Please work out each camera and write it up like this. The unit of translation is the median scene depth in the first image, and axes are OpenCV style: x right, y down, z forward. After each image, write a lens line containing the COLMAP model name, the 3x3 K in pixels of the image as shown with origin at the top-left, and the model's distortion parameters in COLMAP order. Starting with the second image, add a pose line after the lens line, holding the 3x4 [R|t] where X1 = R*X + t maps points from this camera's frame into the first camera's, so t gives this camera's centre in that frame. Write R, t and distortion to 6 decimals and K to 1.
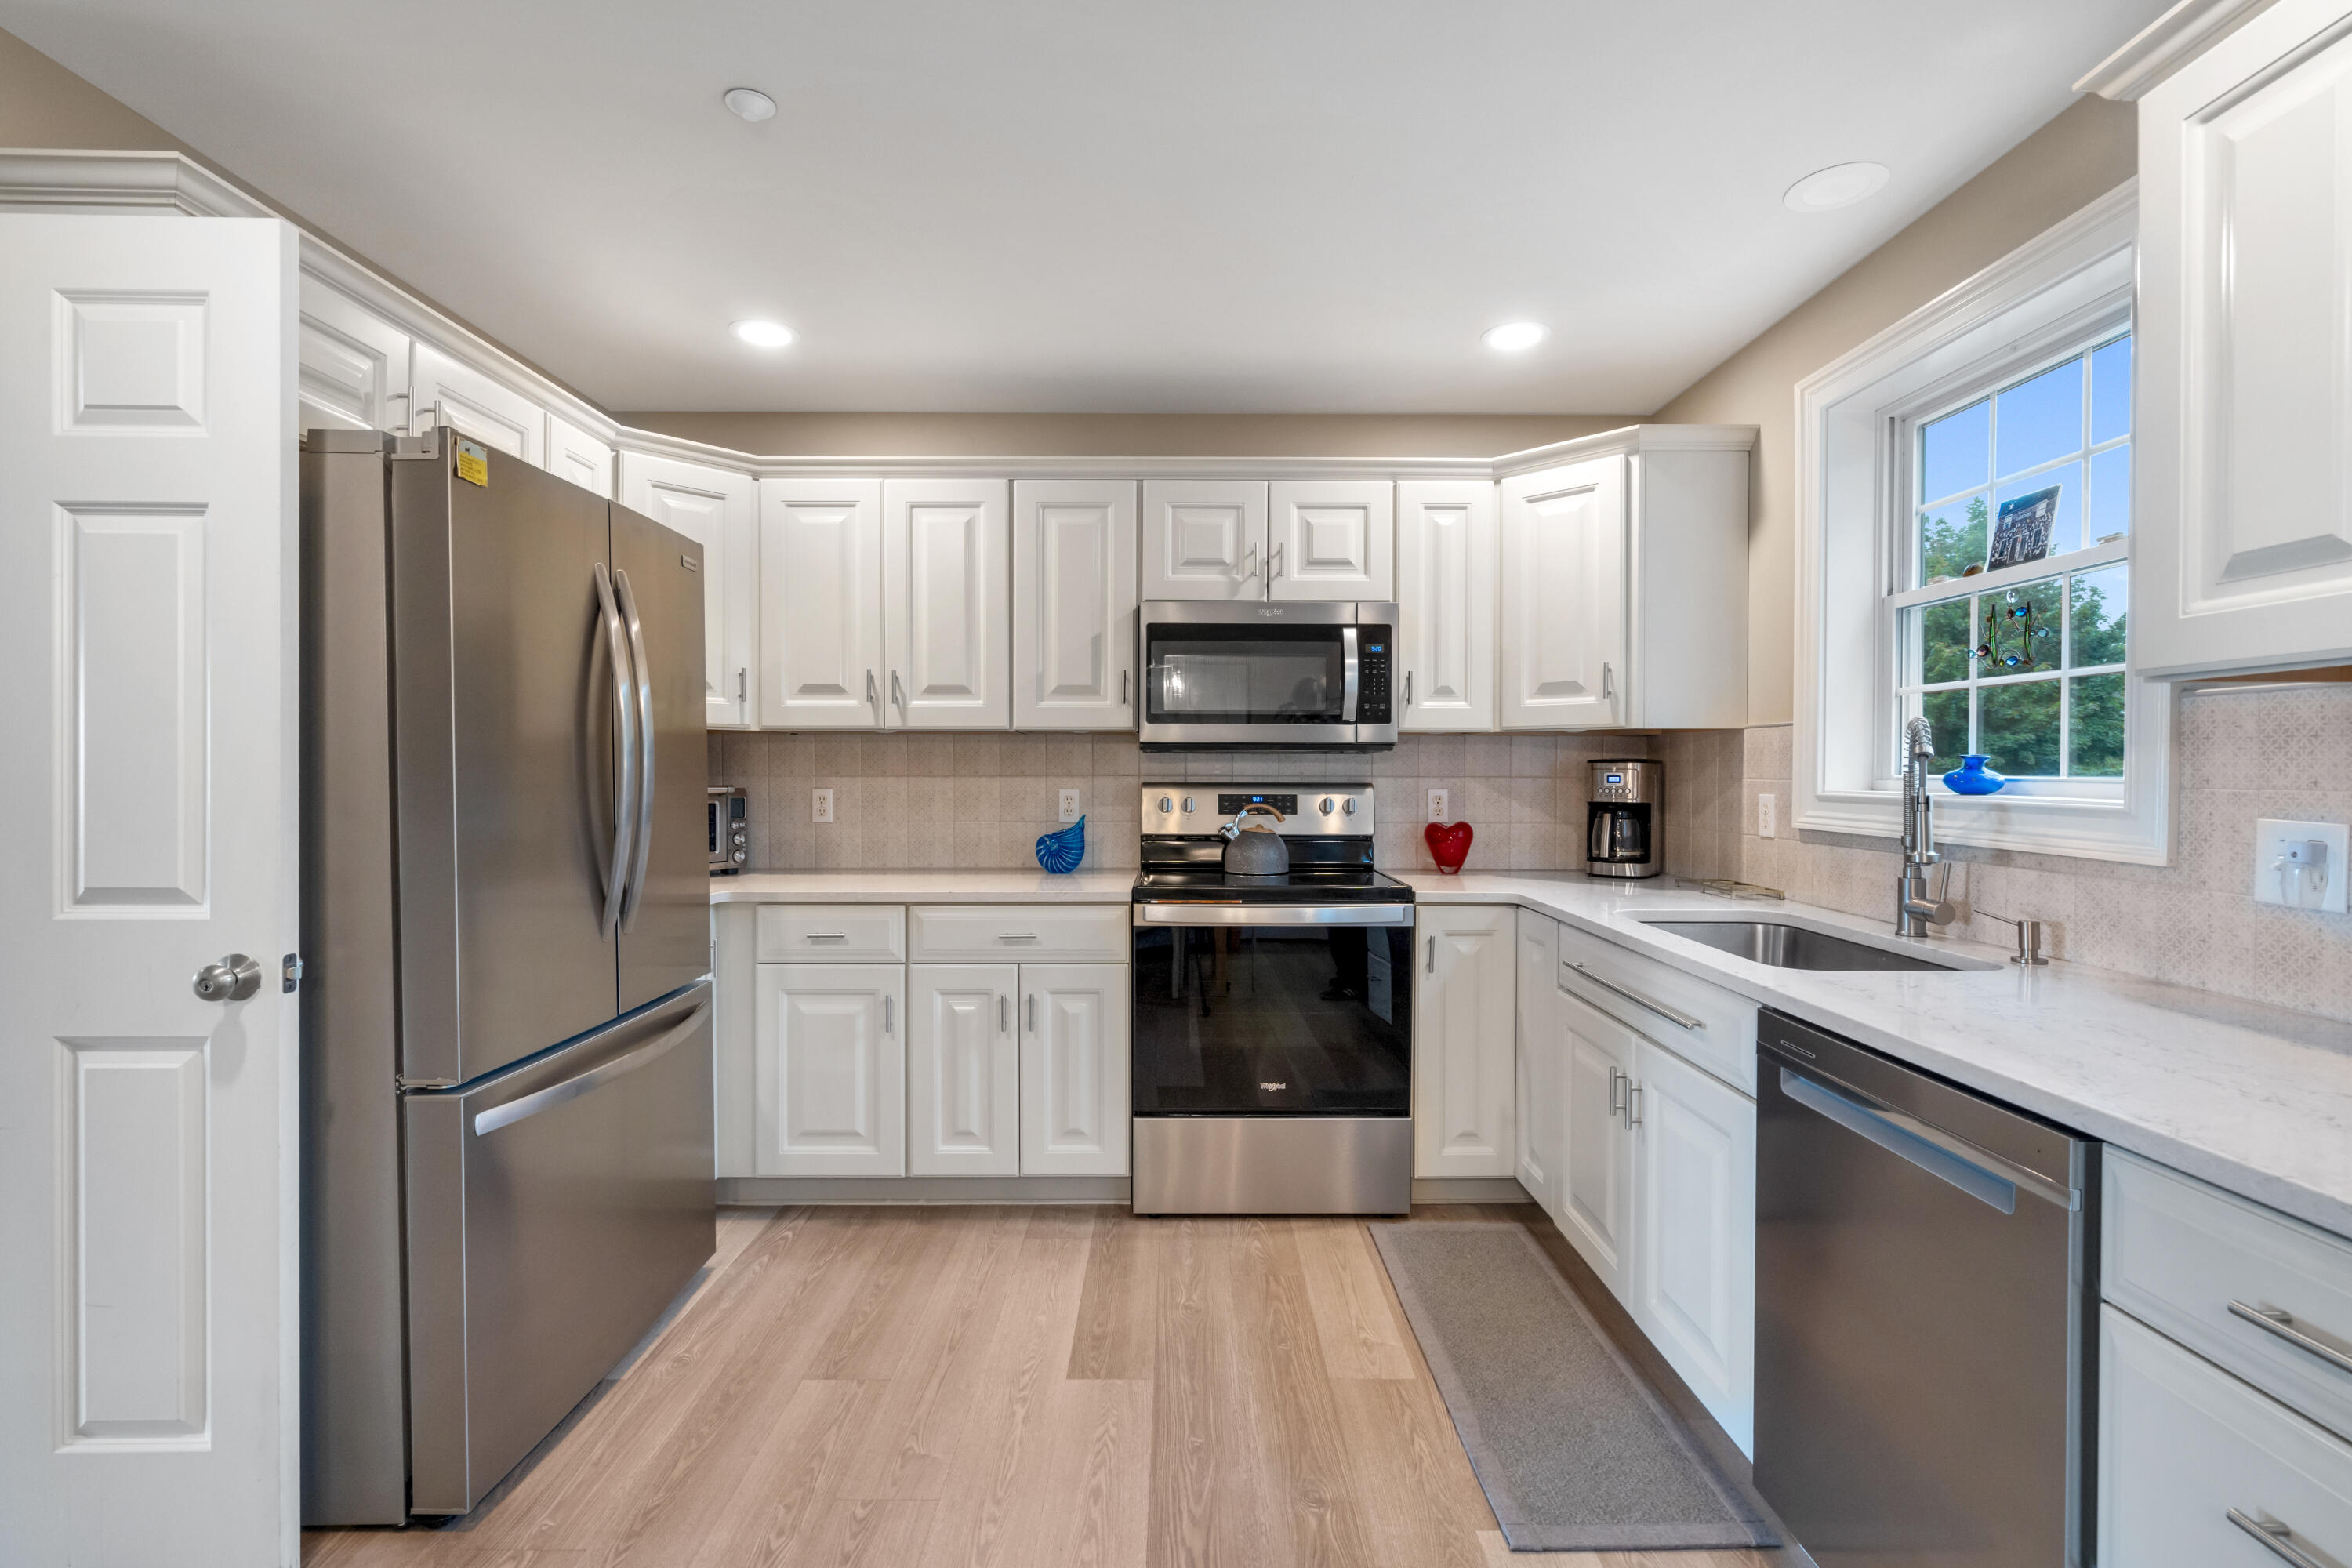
lens RADIAL K [[1090.2, 0, 1209.9], [0, 1090.2, 781.5], [0, 0, 1]] dist [-0.007656, 0.004316]
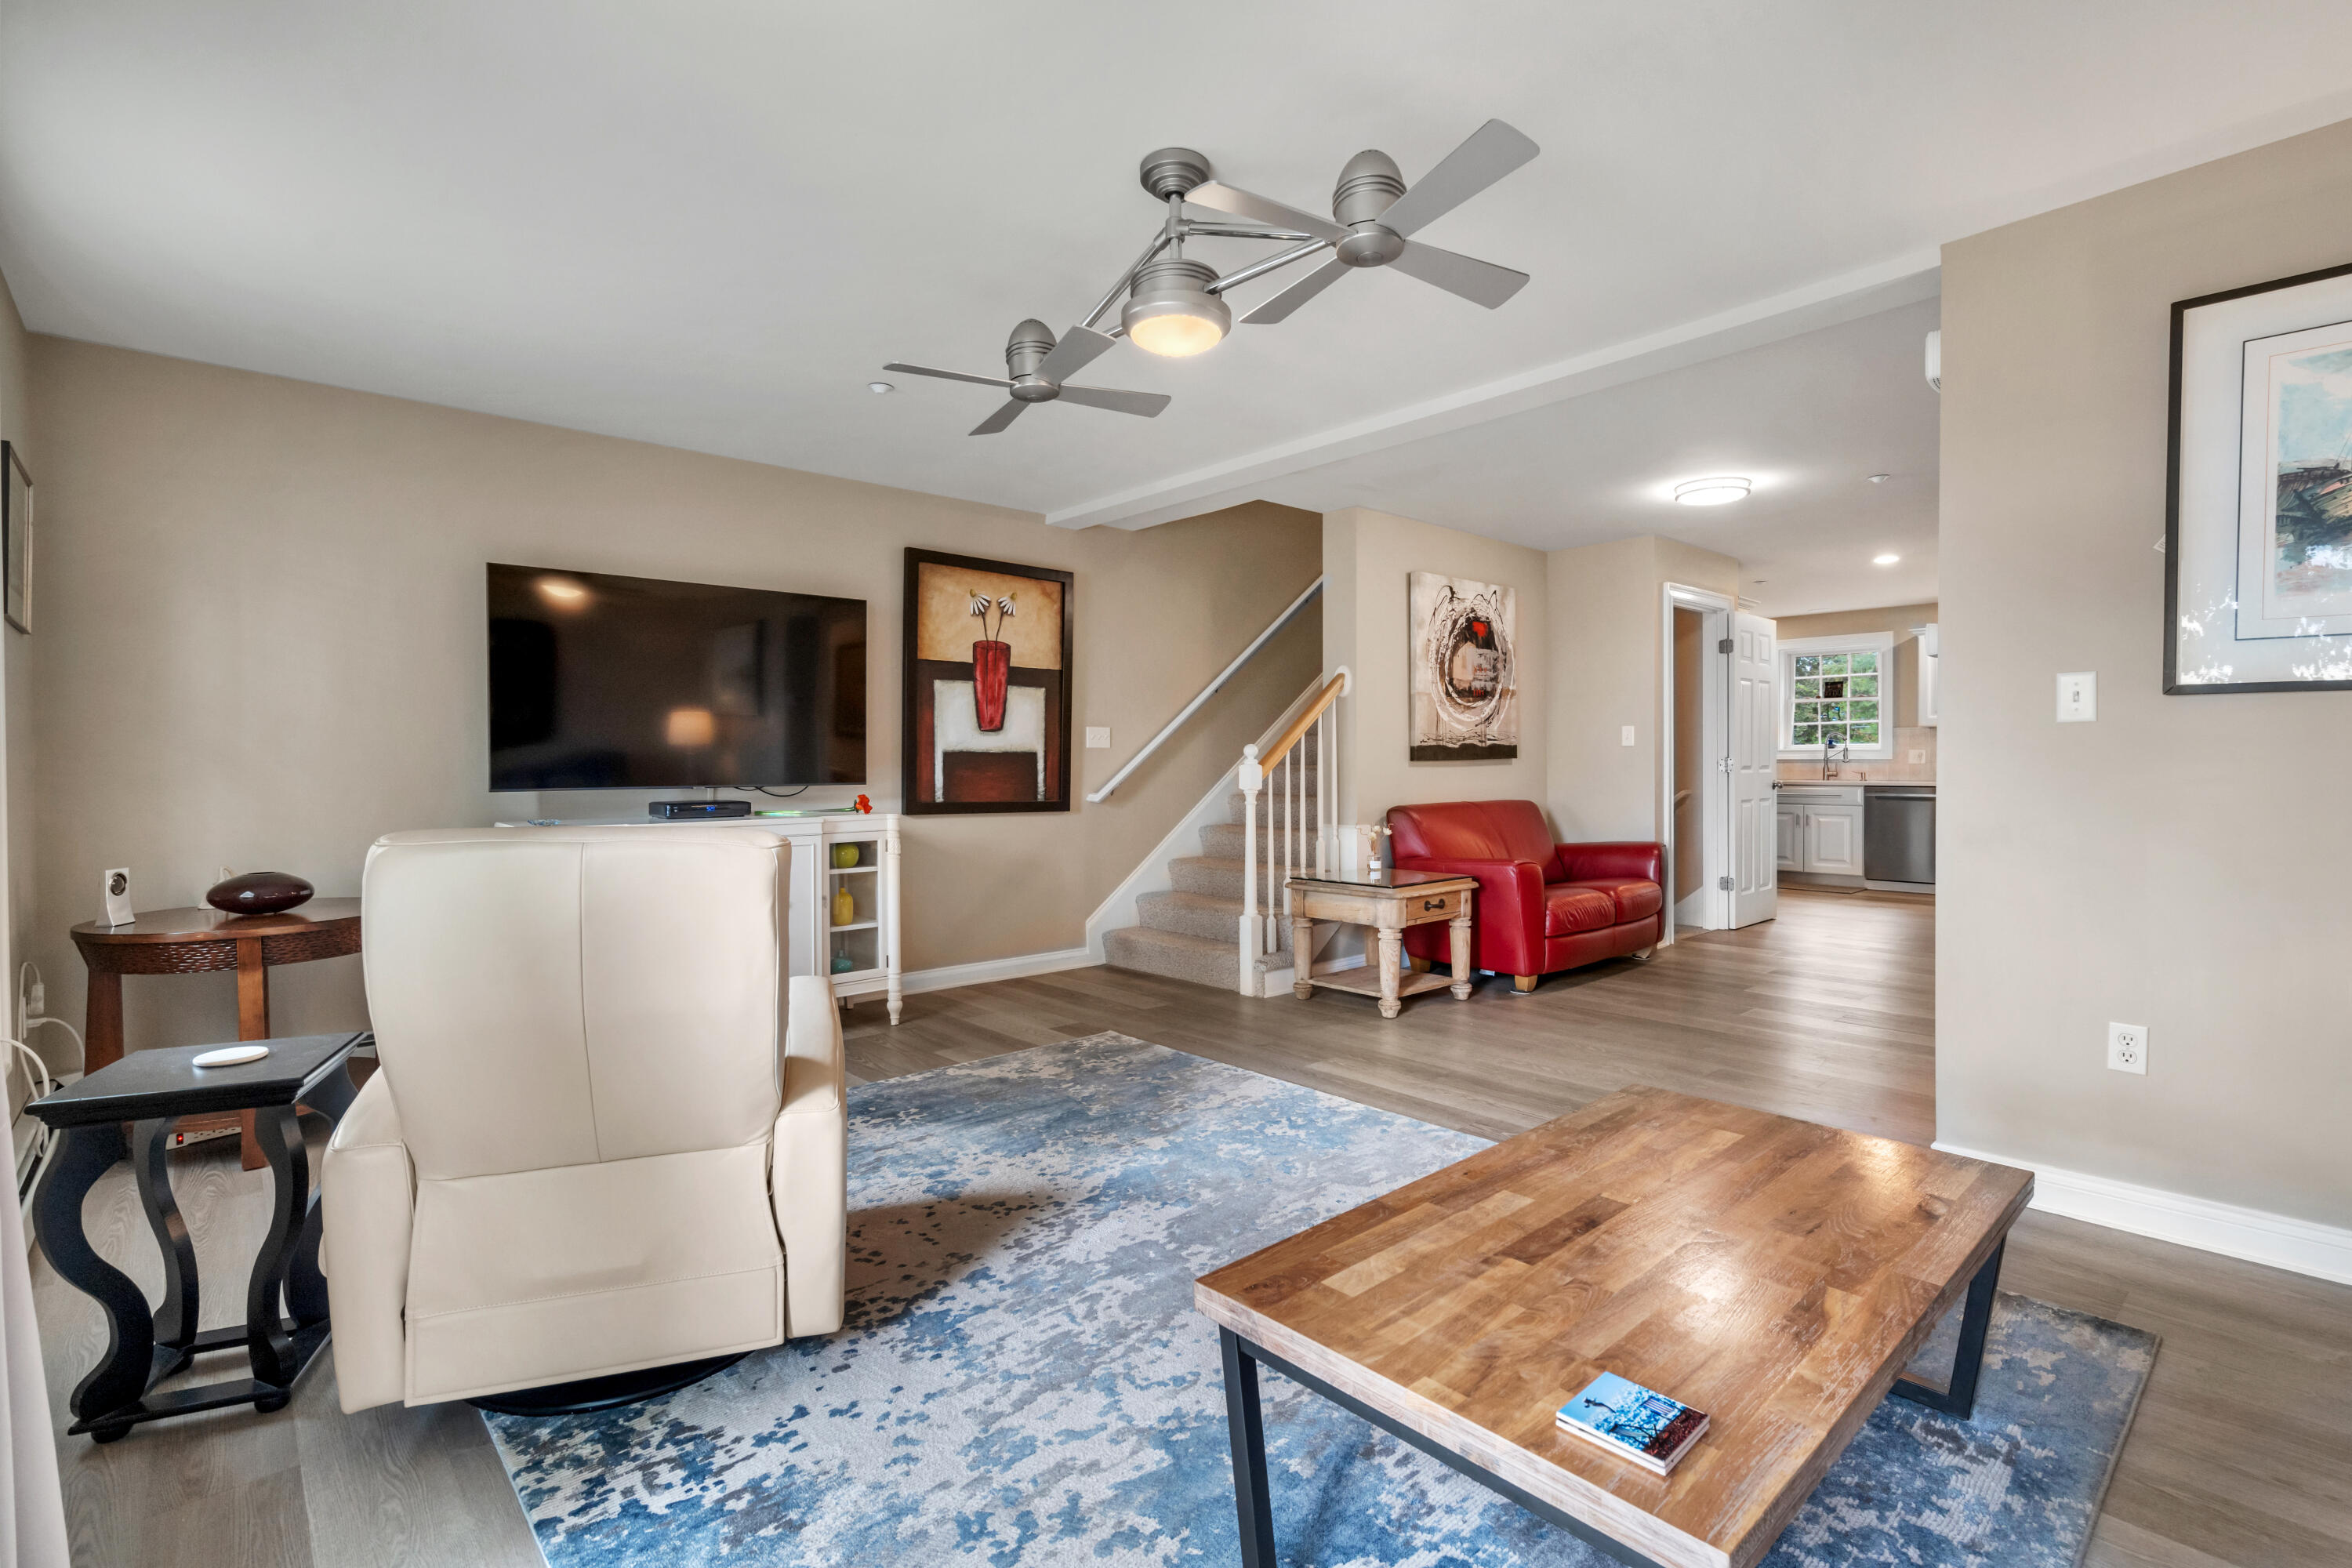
lens RADIAL K [[1090.2, 0, 1185.2], [0, 1090.2, 786.2], [0, 0, 1]] dist [-0.007656, 0.004316]
pose [[0.736160, -0.022810, 0.676424, -3.020906], [0.015723, 0.999739, 0.016601, 0.035647], [-0.676625, -0.001585, 0.736326, -0.370423]]
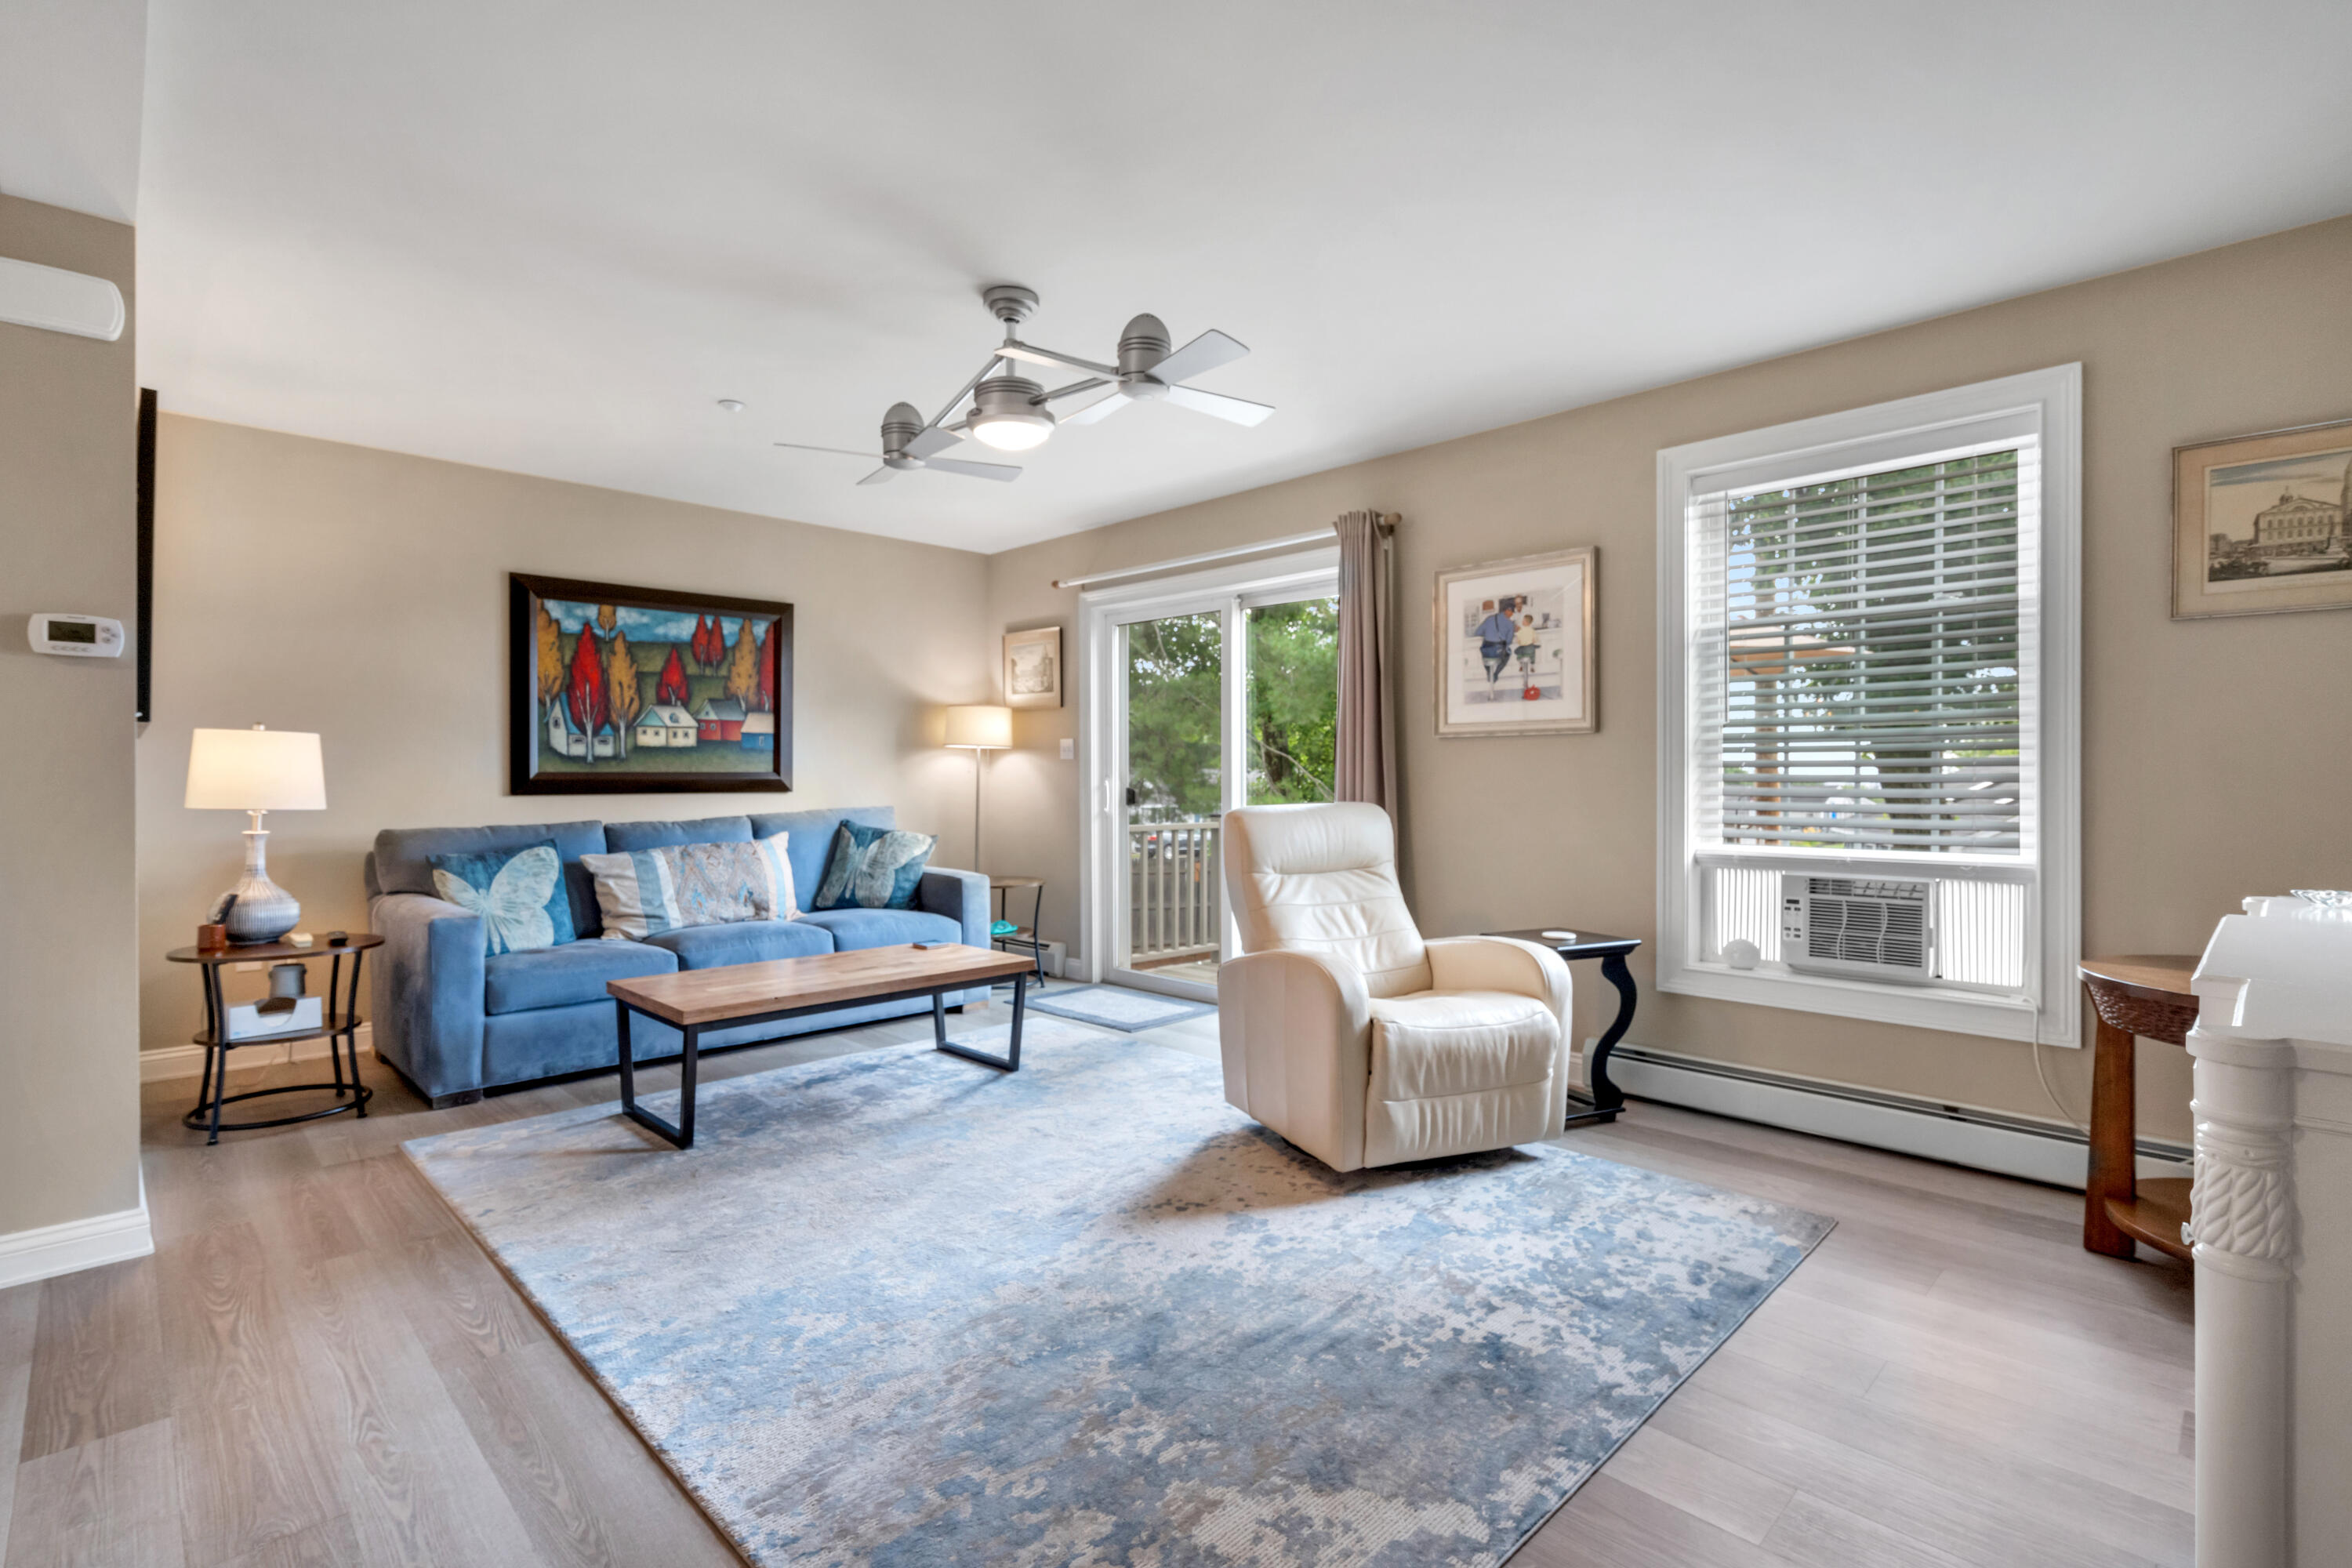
lens RADIAL K [[1090.2, 0, 1188.7], [0, 1090.2, 792.0], [0, 0, 1]] dist [-0.007656, 0.004316]
pose [[-0.699960, 0.005928, -0.714157, -1.941472], [-0.009947, 0.999788, 0.018047, 0.027688], [0.714112, 0.019736, -0.699753, 0.965582]]
